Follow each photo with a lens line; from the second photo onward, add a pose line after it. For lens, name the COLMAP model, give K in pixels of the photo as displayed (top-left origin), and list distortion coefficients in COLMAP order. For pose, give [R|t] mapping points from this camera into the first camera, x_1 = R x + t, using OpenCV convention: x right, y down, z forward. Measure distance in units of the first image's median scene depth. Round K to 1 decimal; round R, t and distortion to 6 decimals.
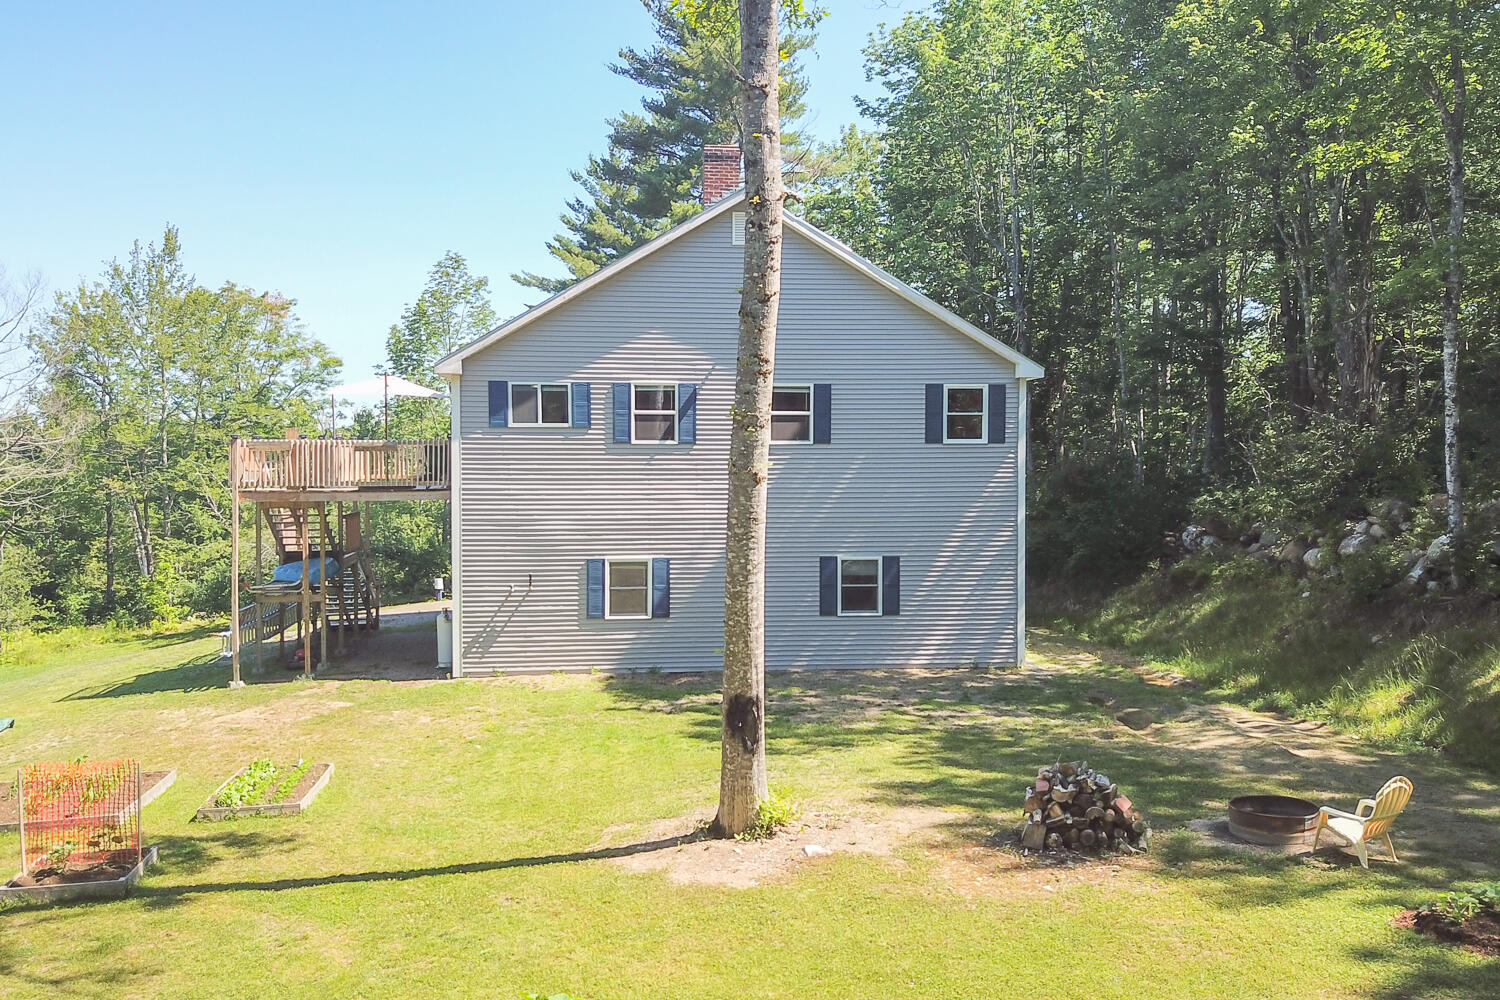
lens RADIAL K [[1389.7, 0, 750.0], [0, 1389.7, 500.0], [0, 0, 1]] dist [0.017053, -0.005203]
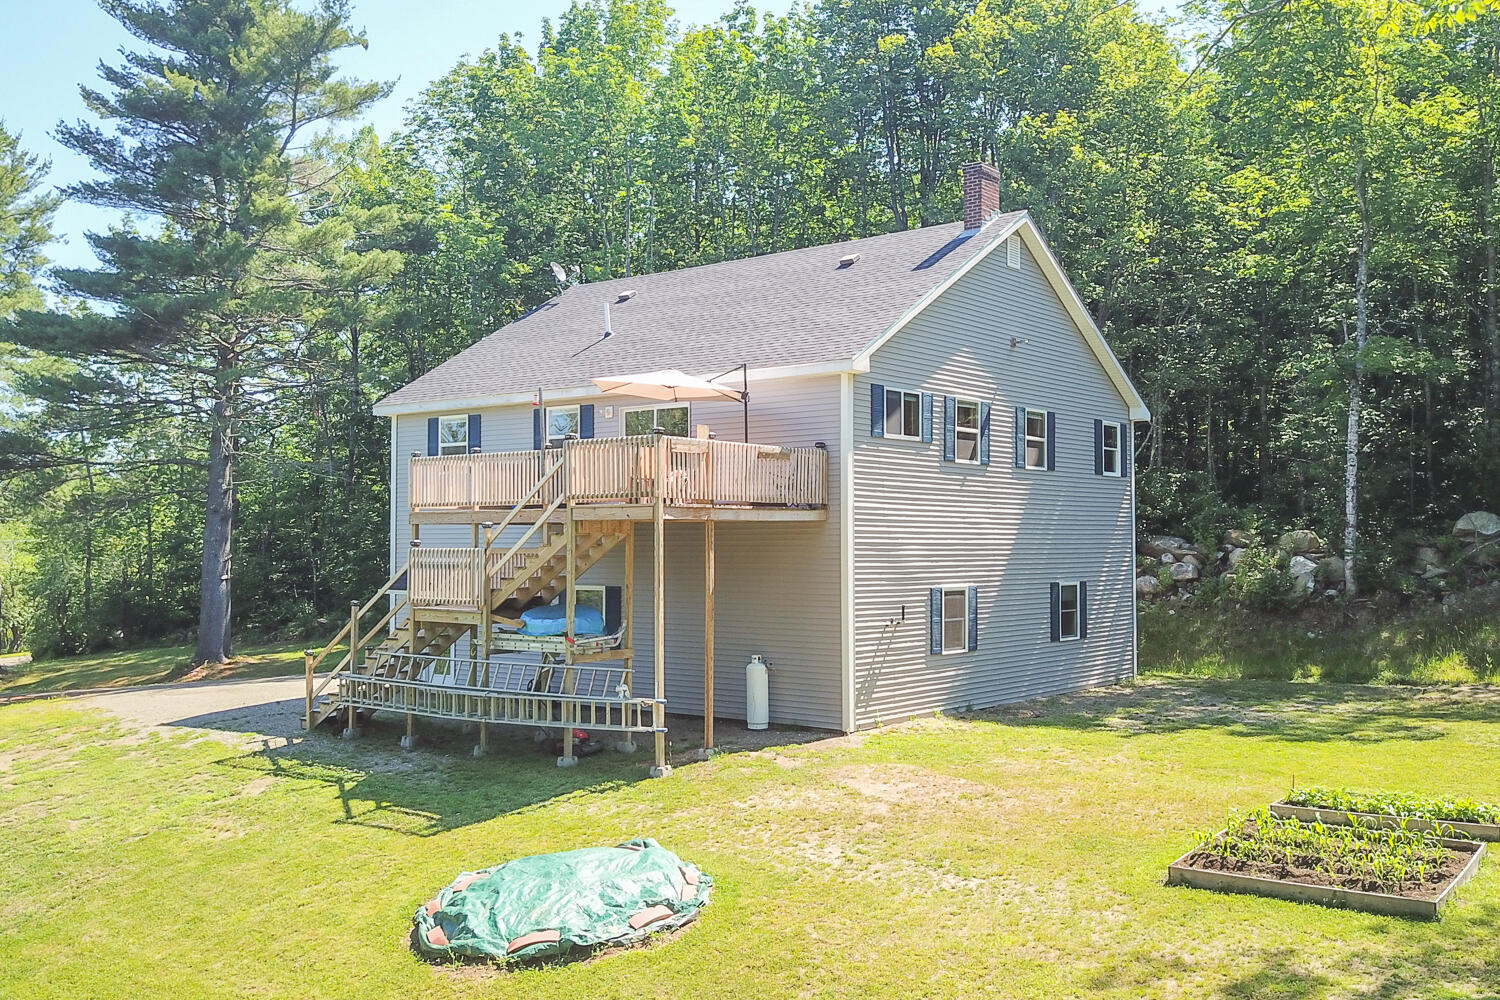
lens RADIAL K [[1403.2, 0, 750.0], [0, 1403.2, 500.0], [0, 0, 1]] dist [0.019431, -0.014434]
pose [[0.699639, 0.021794, 0.714164, -0.841473], [0.023956, 0.998257, -0.053932, 0.031222], [-0.714094, 0.054842, 0.697898, 0.440716]]
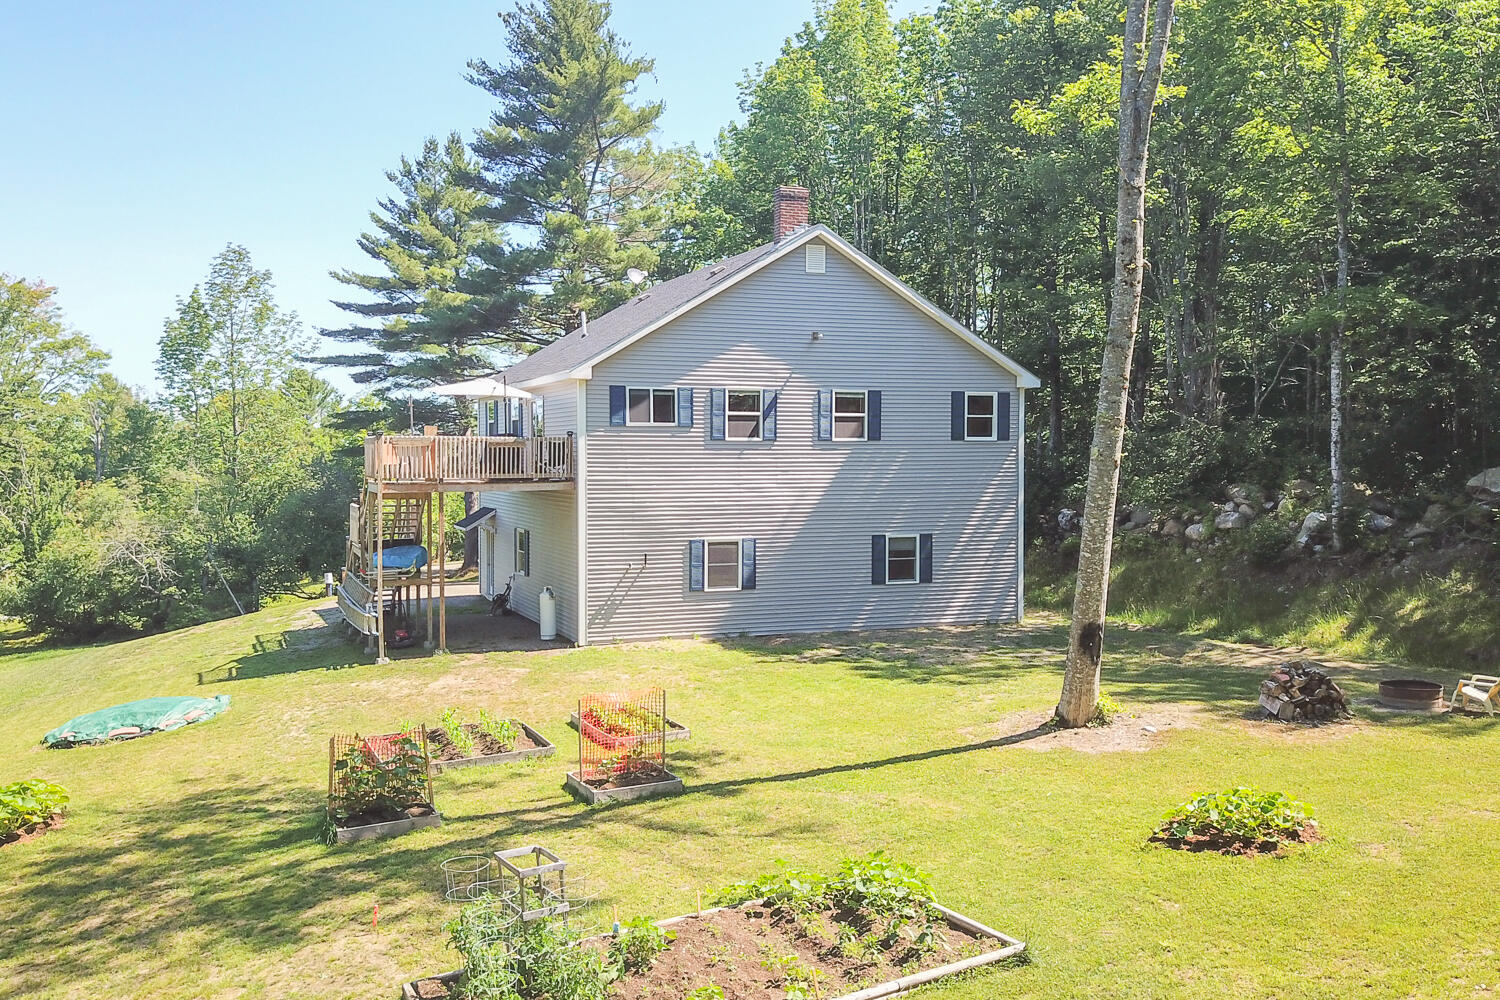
lens RADIAL K [[1403.2, 0, 750.0], [0, 1403.2, 500.0], [0, 0, 1]] dist [0.019431, -0.014434]
pose [[0.961821, -0.010075, 0.273495, -0.383530], [0.009825, 0.999949, 0.002285, 0.006896], [-0.273504, 0.000489, 0.961871, -0.134026]]
